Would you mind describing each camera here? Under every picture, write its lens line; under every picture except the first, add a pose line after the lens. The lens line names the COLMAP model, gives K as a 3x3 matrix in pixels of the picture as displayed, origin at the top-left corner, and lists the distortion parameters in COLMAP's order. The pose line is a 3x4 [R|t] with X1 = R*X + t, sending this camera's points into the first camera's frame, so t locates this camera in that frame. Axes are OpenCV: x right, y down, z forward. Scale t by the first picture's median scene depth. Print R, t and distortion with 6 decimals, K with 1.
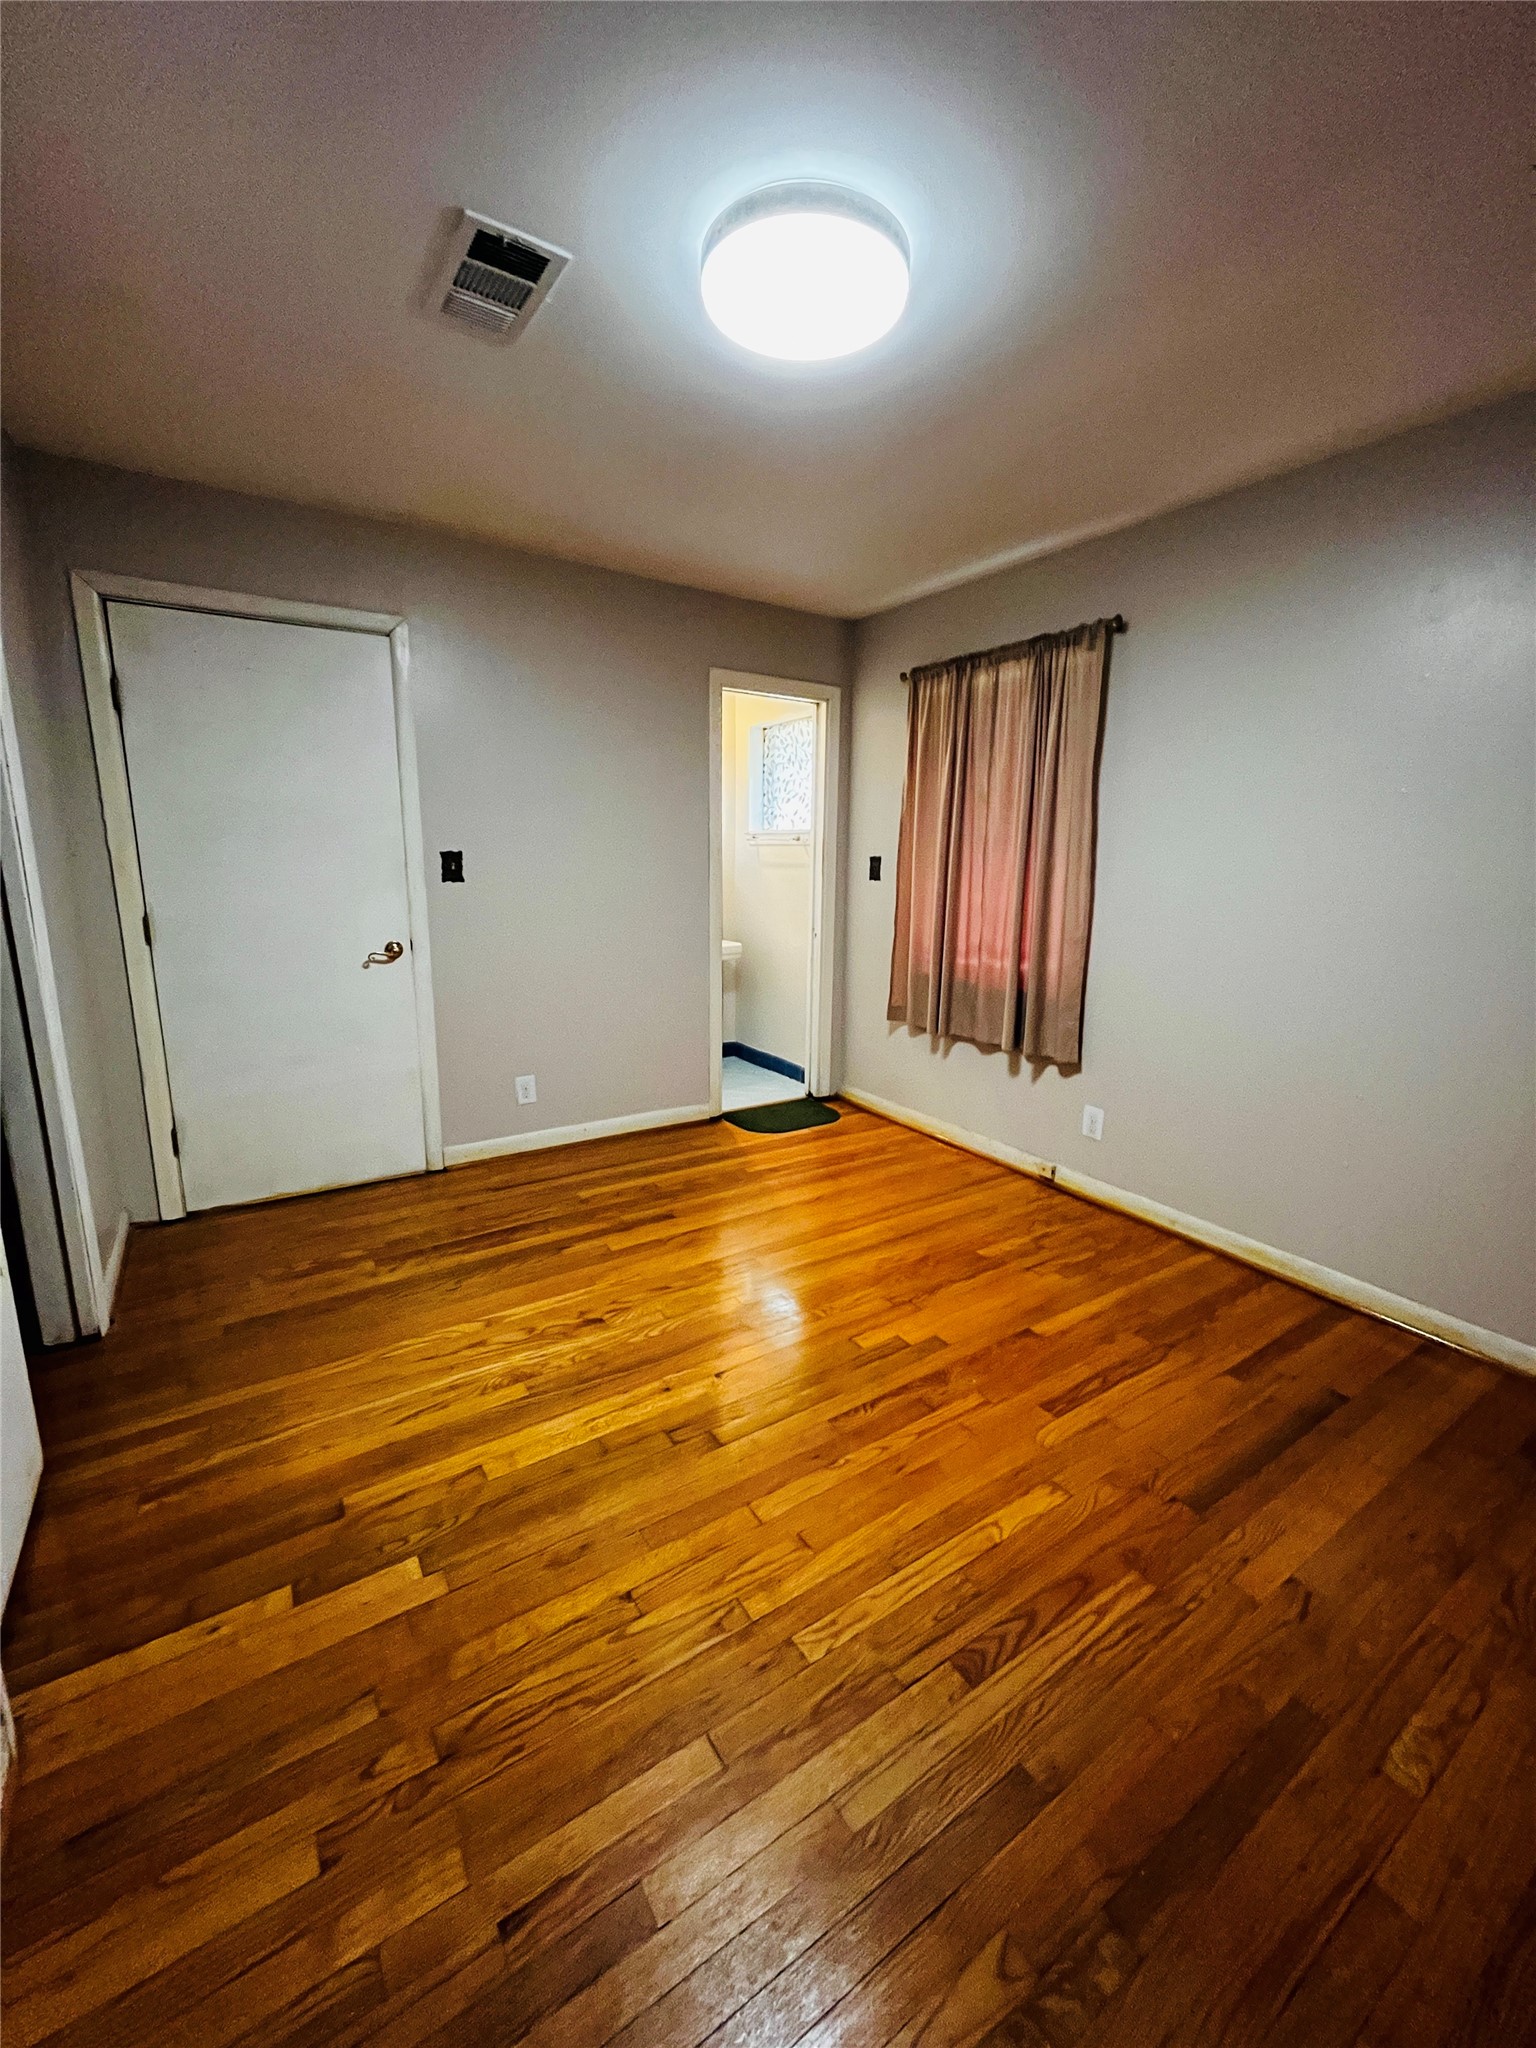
lens RADIAL K [[822.5, 0, 765.4], [0, 822.5, 1015.1], [0, 0, 1]] dist [-0.002374, 0.001001]
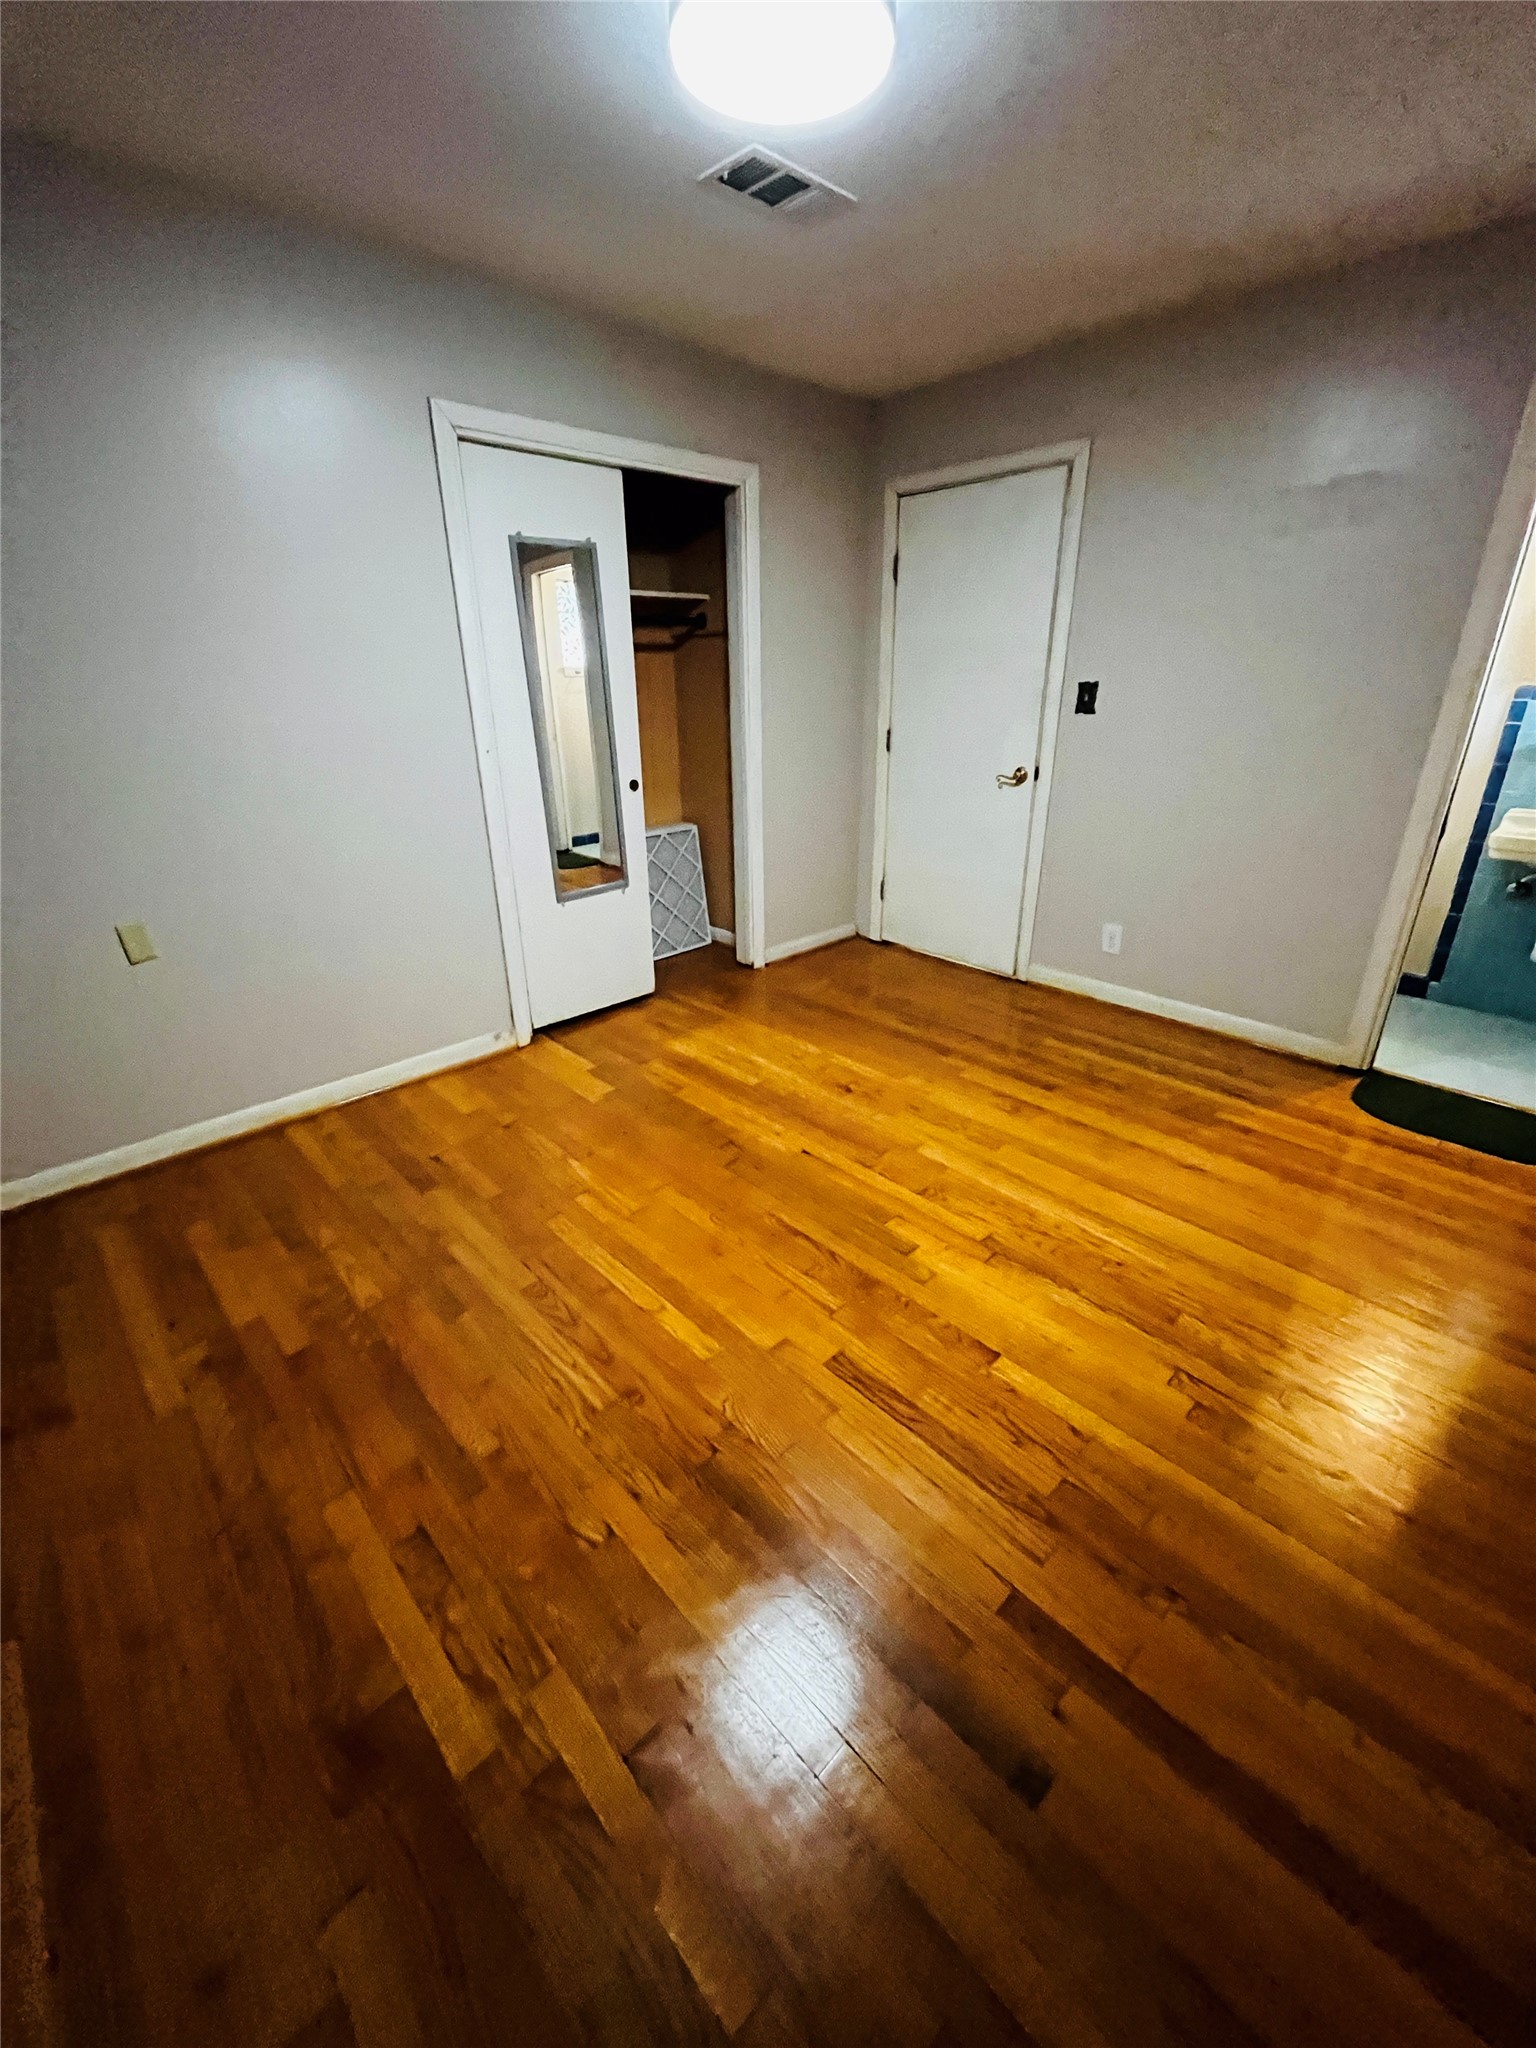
lens RADIAL K [[822.5, 0, 775.7], [0, 822.5, 1013.8], [0, 0, 1]] dist [-0.002374, 0.001001]
pose [[0.191887, 0.363229, -0.911726, 0.797328], [-0.181413, 0.926108, 0.330777, -0.111382], [0.964504, 0.101928, 0.243602, 0.549771]]
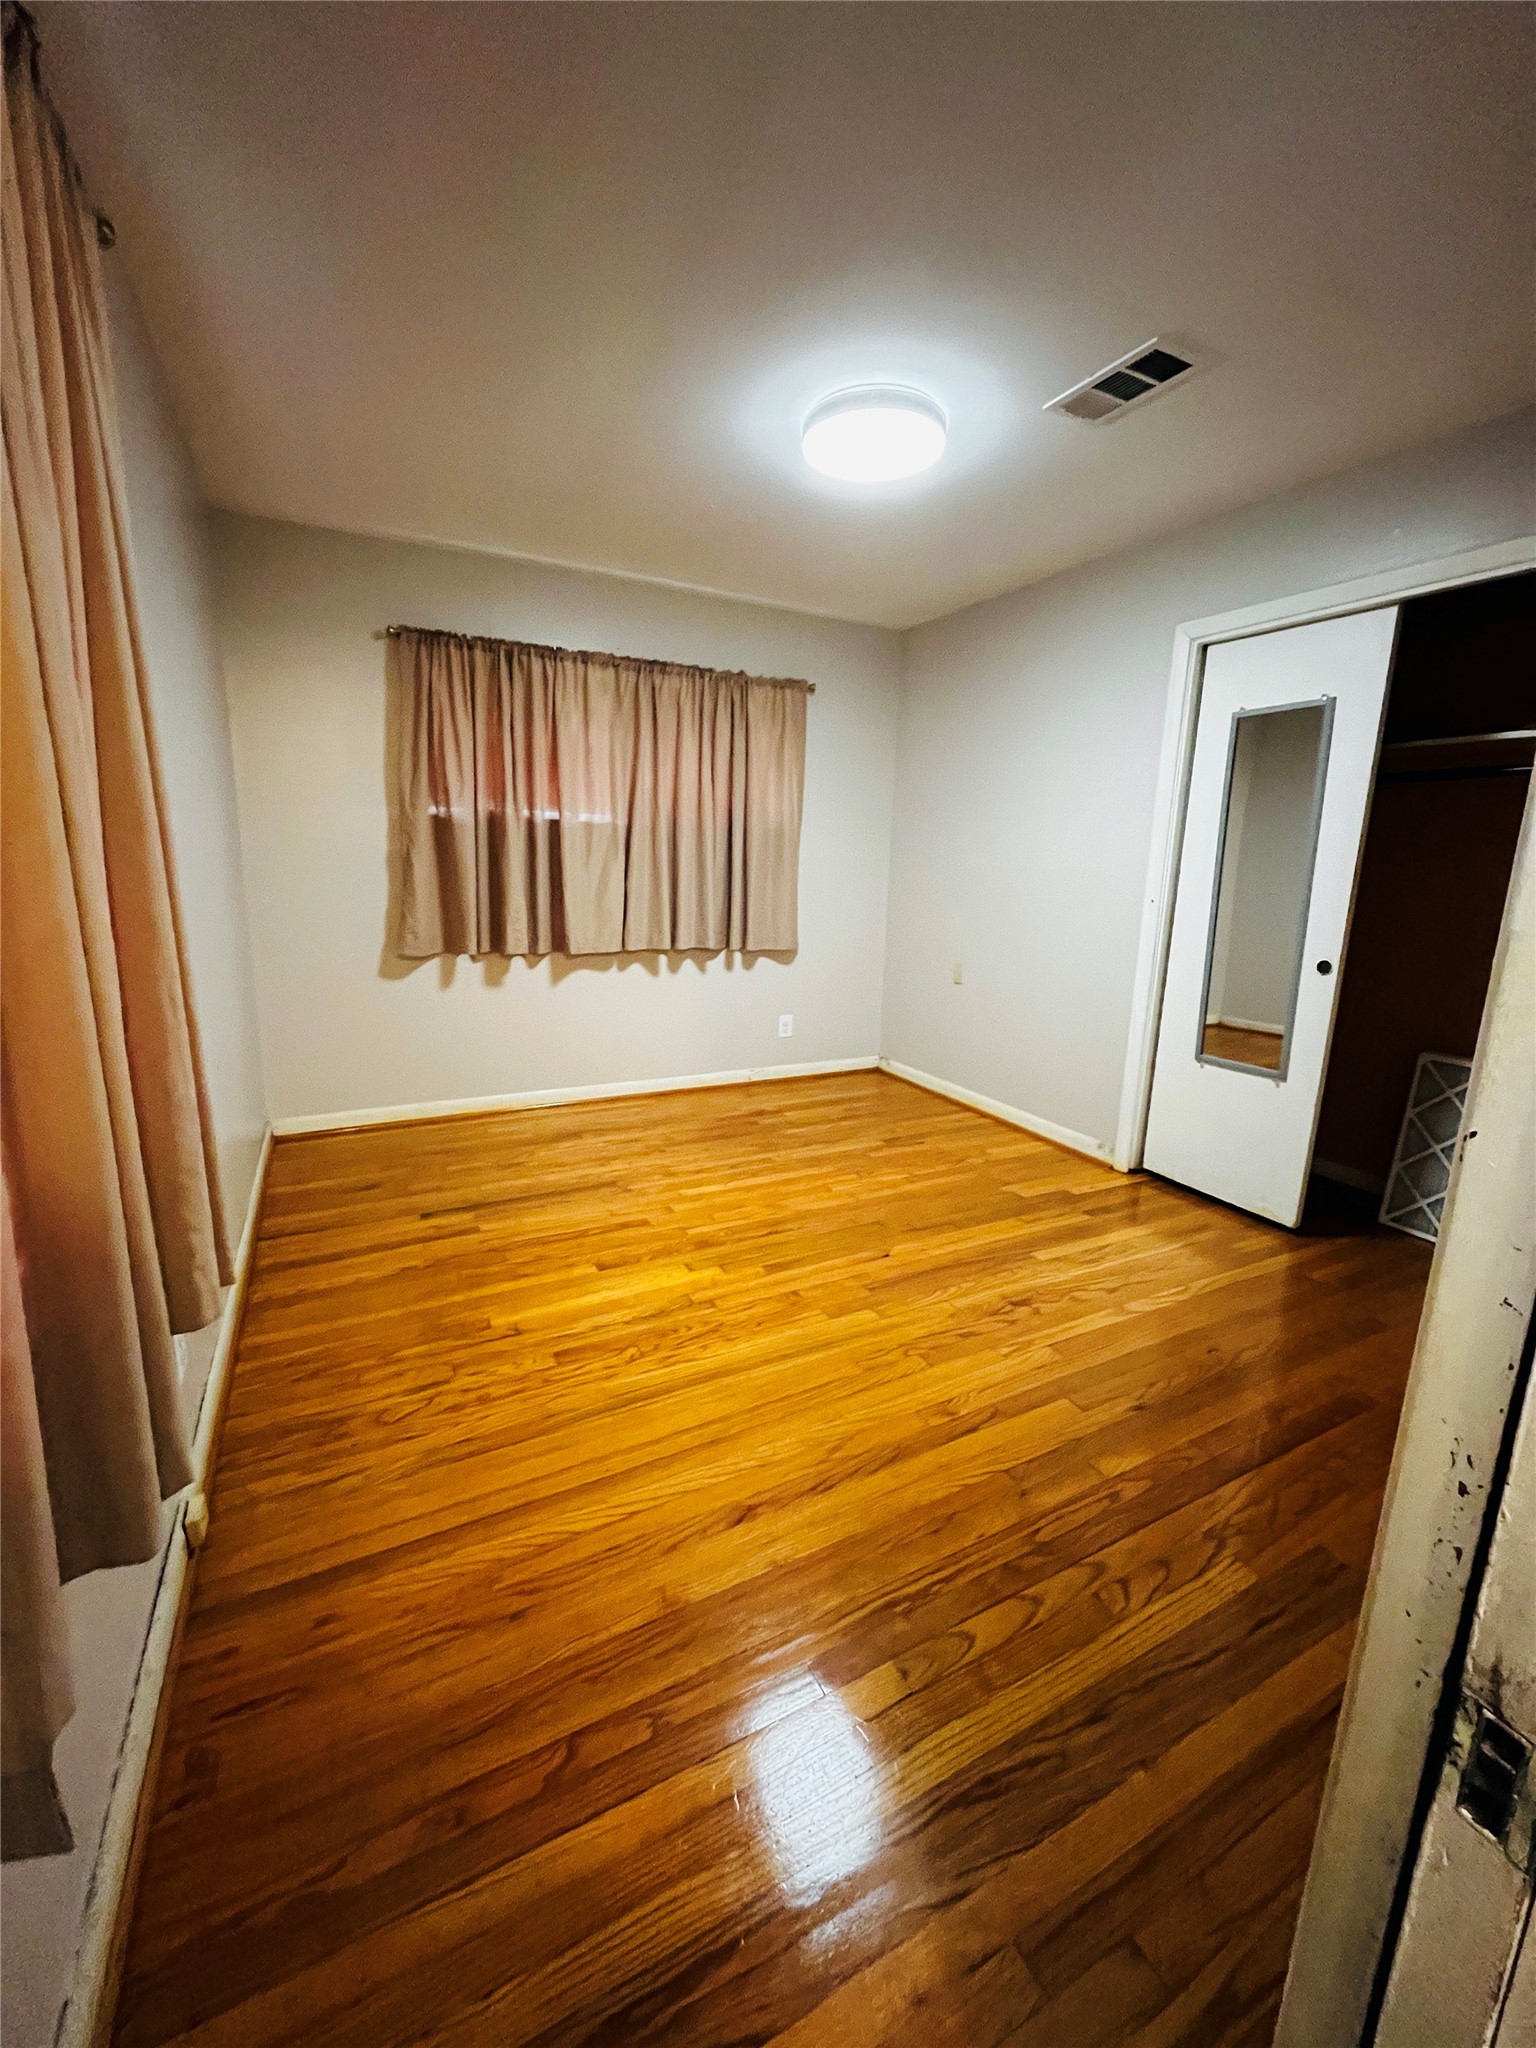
lens RADIAL K [[822.5, 0, 768.9], [0, 822.5, 1022.1], [0, 0, 1]] dist [-0.002374, 0.001001]
pose [[-0.994531, -0.061177, 0.084651, 0.028872], [-0.023508, 0.920820, 0.389280, -0.308373], [-0.101763, 0.385161, -0.917222, 1.708700]]
